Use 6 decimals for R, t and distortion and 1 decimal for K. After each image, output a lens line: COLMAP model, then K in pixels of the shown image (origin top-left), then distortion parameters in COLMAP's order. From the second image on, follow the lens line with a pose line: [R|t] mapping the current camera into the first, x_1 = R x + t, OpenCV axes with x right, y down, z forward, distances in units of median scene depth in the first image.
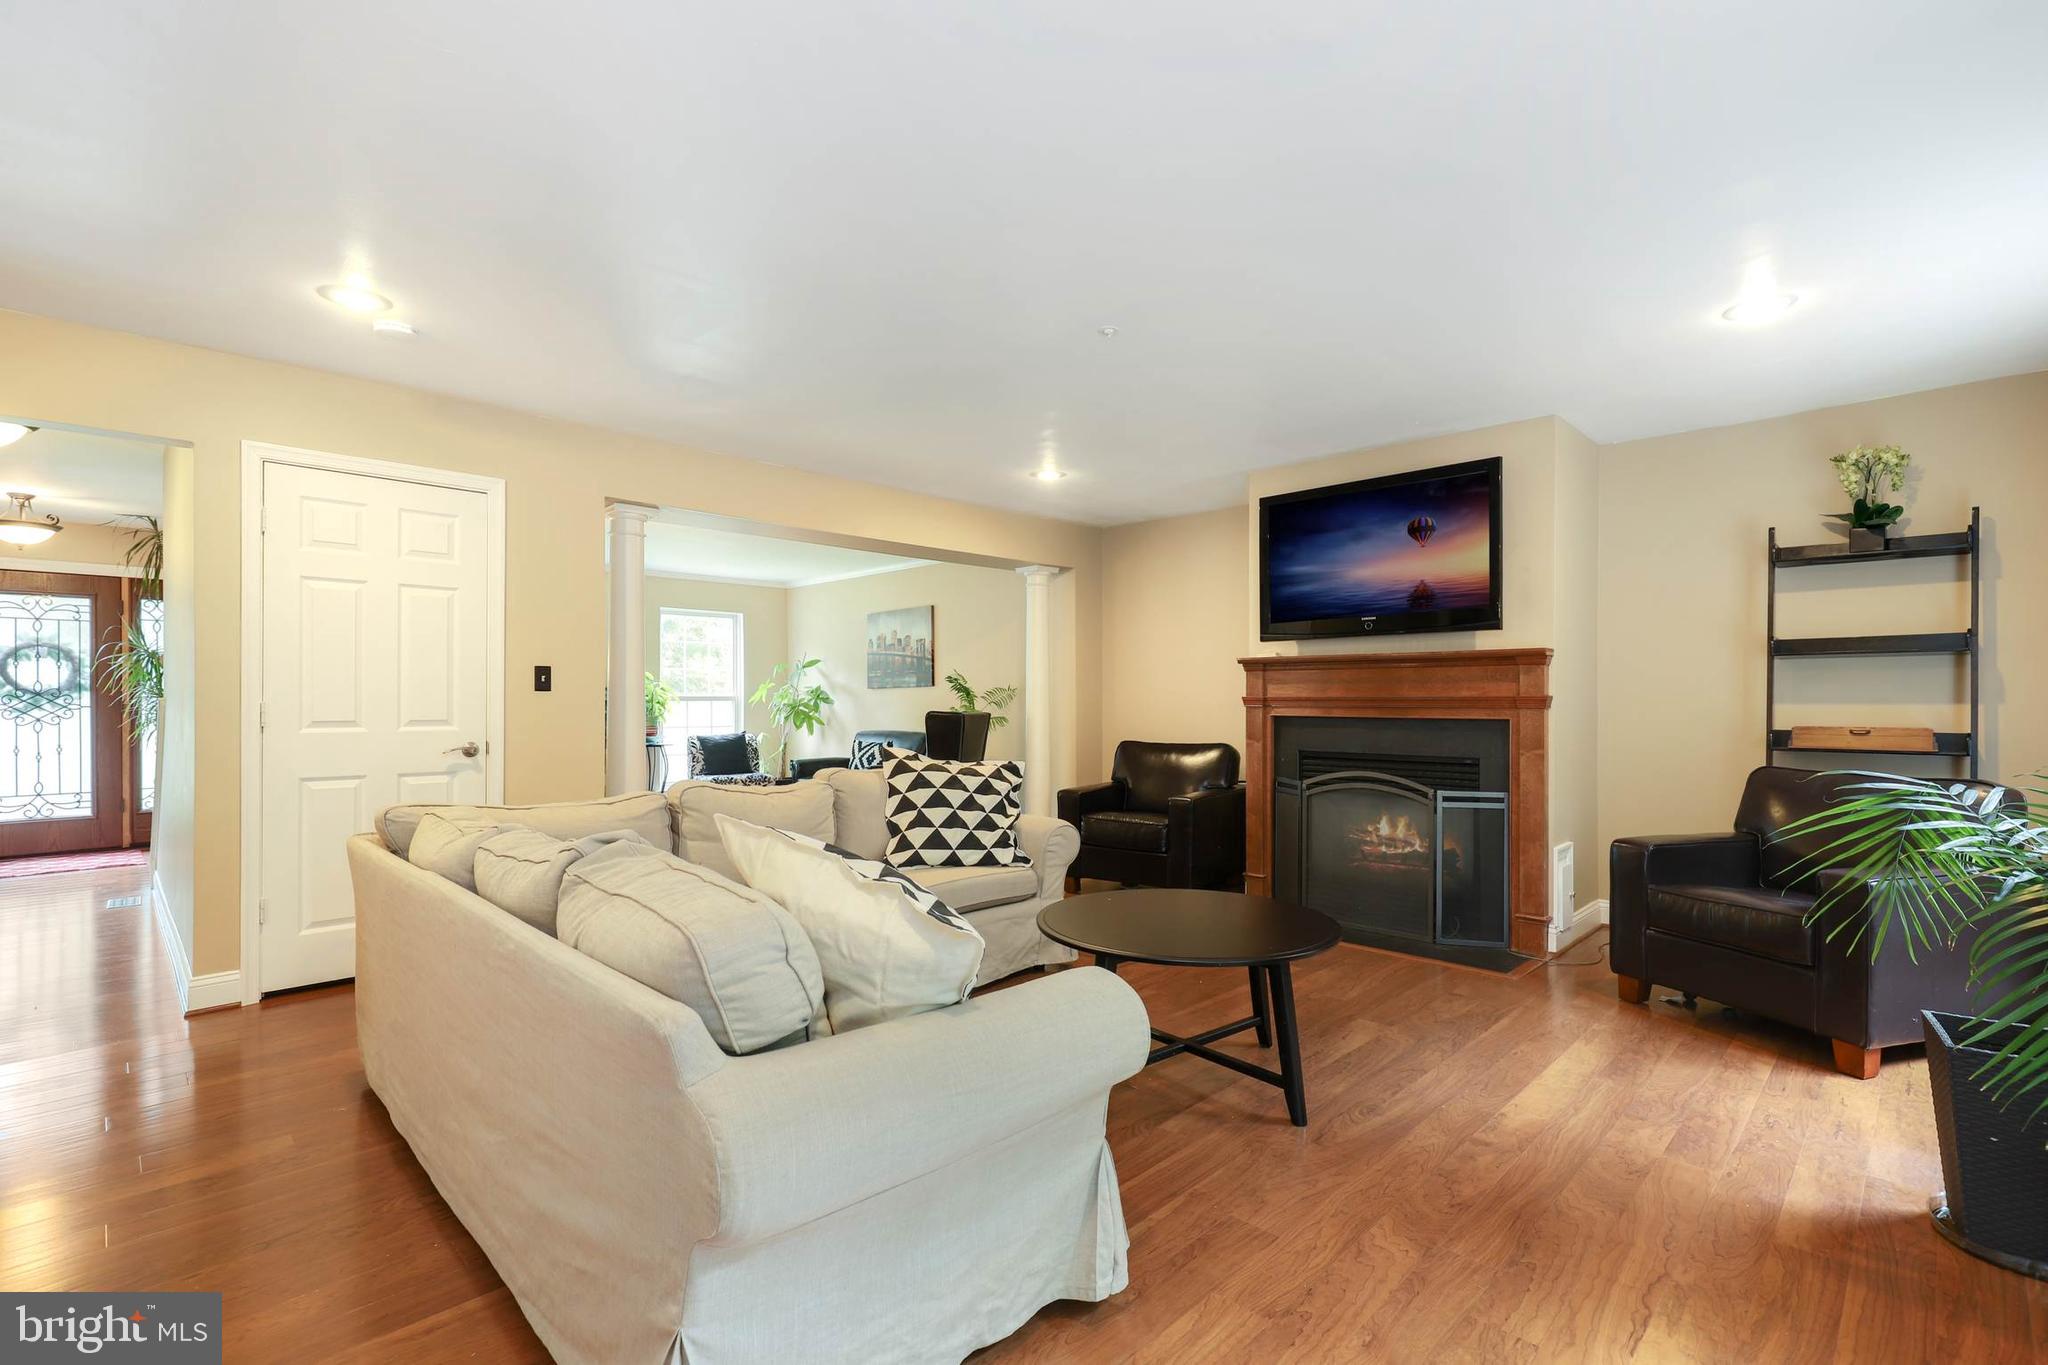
lens RADIAL K [[922.6, 0, 1024.8], [0, 922.6, 700.8], [0, 0, 1]] dist [0.002235, -0.000342]
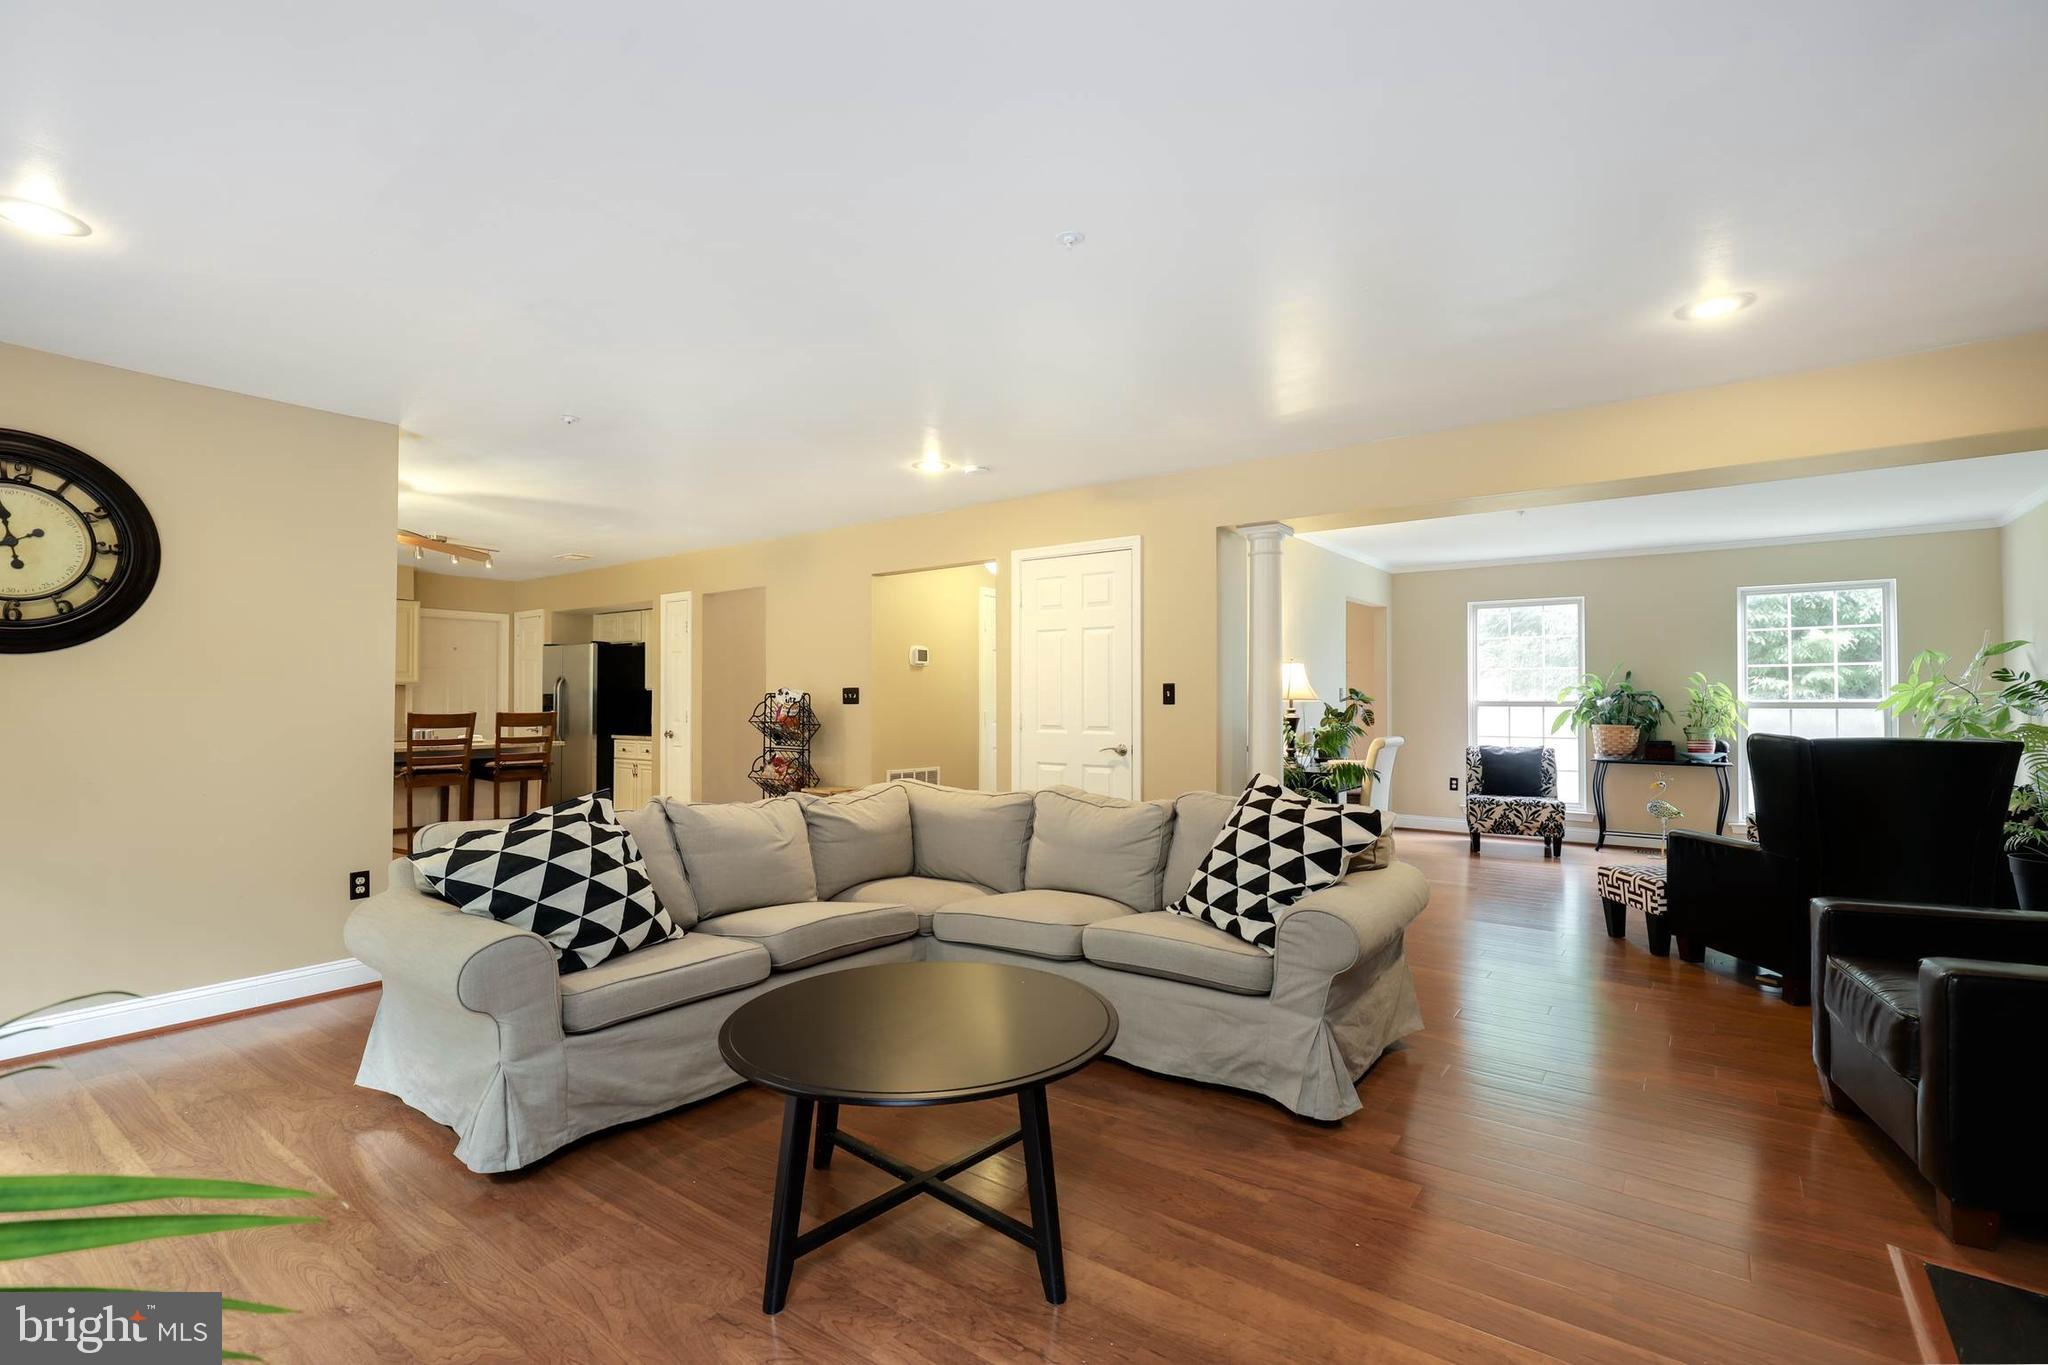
lens RADIAL K [[922.6, 0, 1022.7], [0, 922.6, 693.8], [0, 0, 1]] dist [0.002235, -0.000342]
pose [[0.146230, -0.007559, -0.989222, 0.513691], [0.001467, 0.999971, -0.007425, -0.012965], [0.989249, -0.000366, 0.146237, 0.528334]]
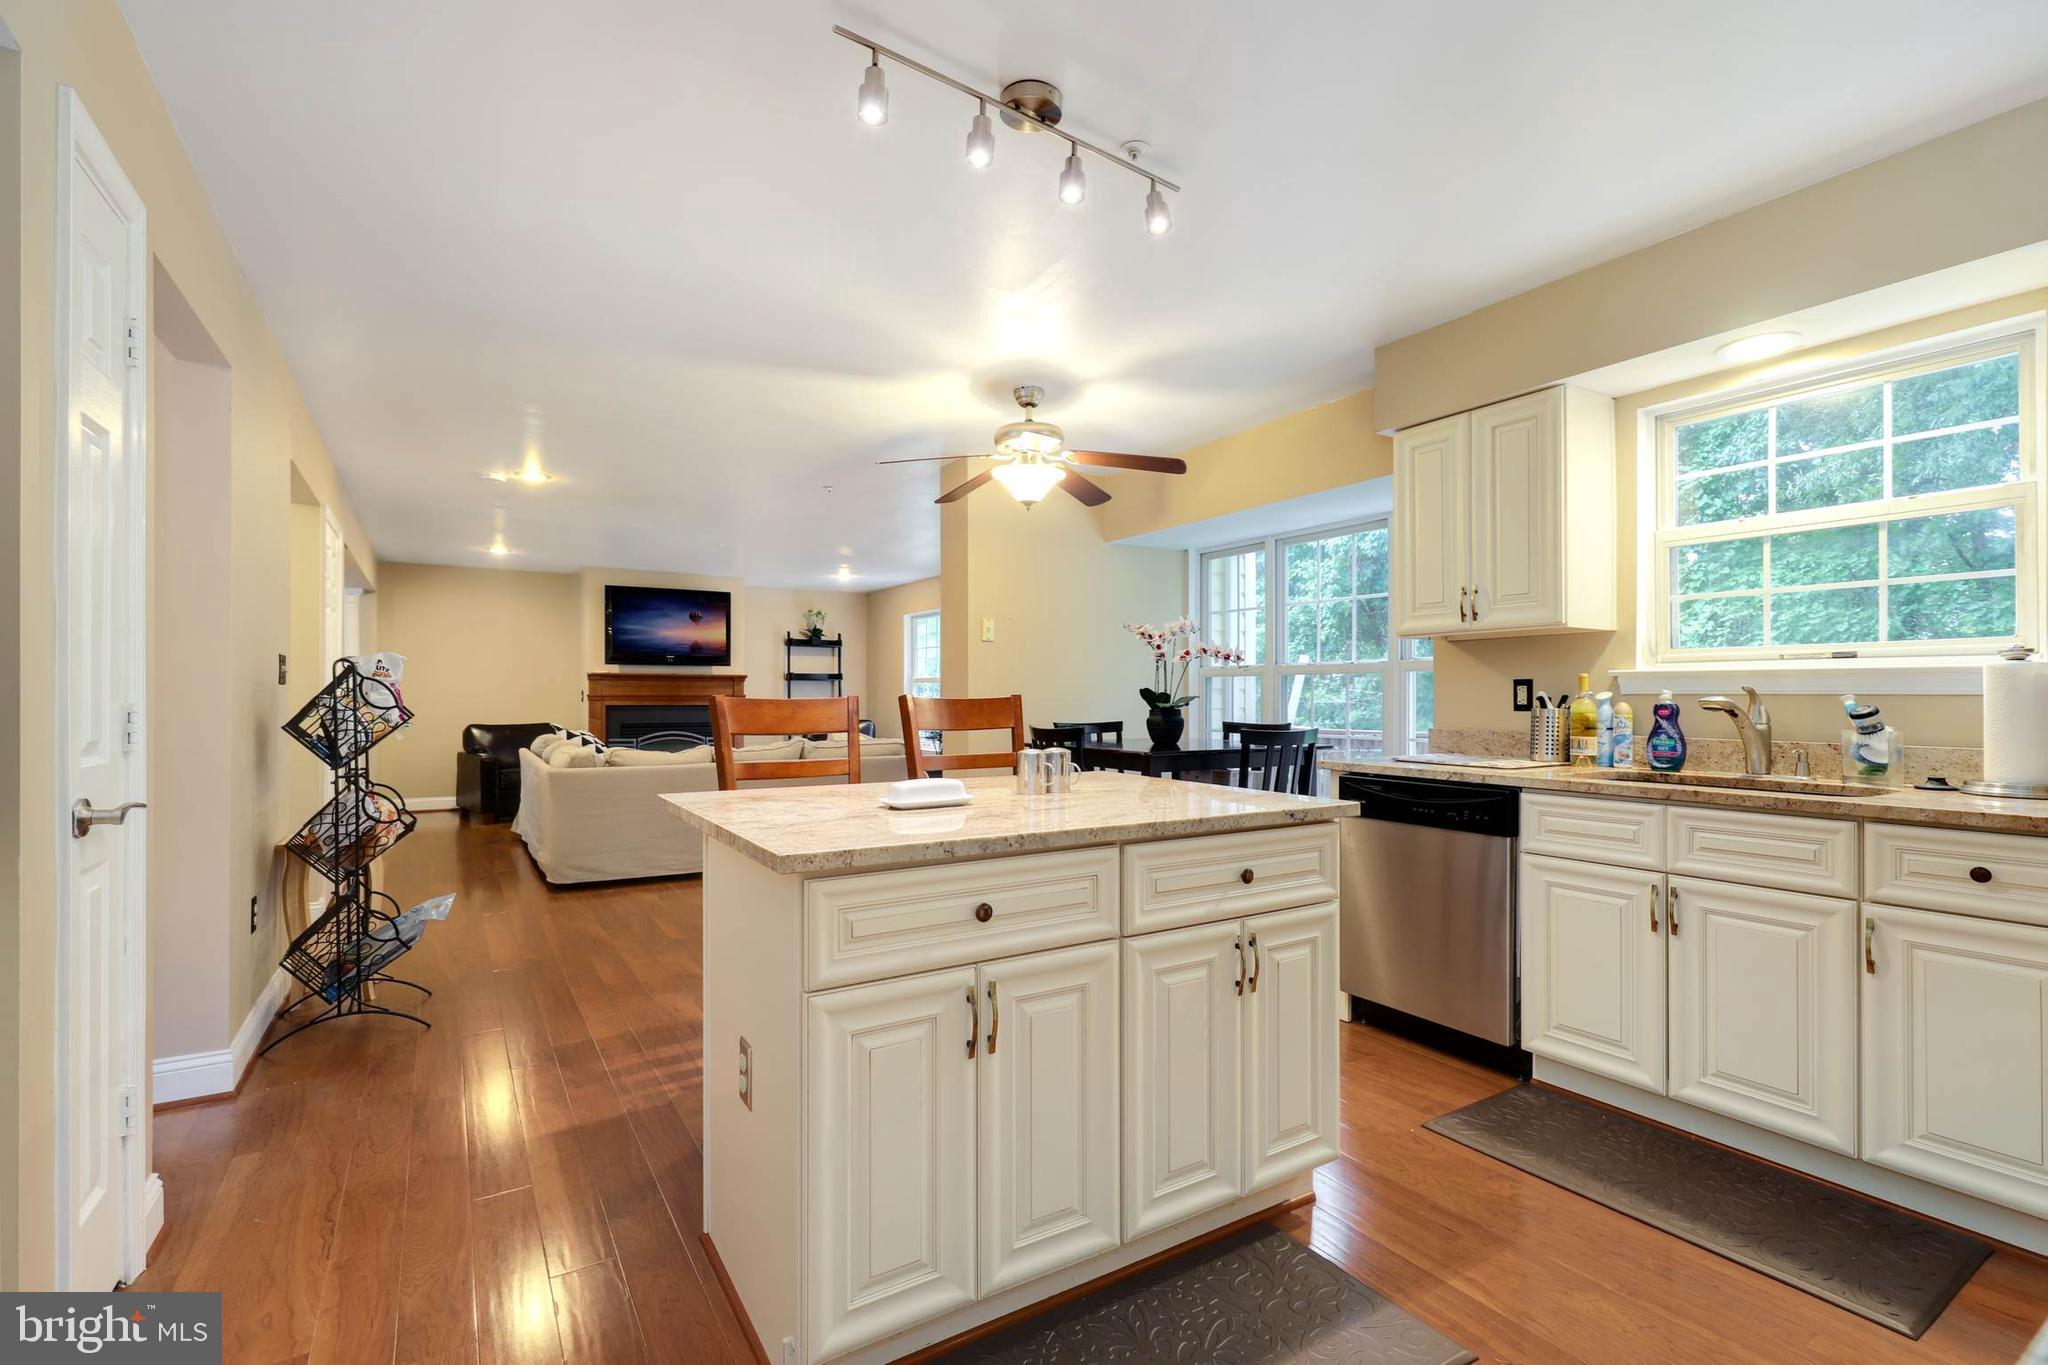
lens RADIAL K [[922.6, 0, 1015.5], [0, 922.6, 685.0], [0, 0, 1]] dist [0.002235, -0.000342]
pose [[0.230898, 0.012451, 0.972898, -1.306596], [0.001285, 0.999913, -0.013102, 0.001724], [-0.972977, 0.004275, 0.230862, -0.197596]]
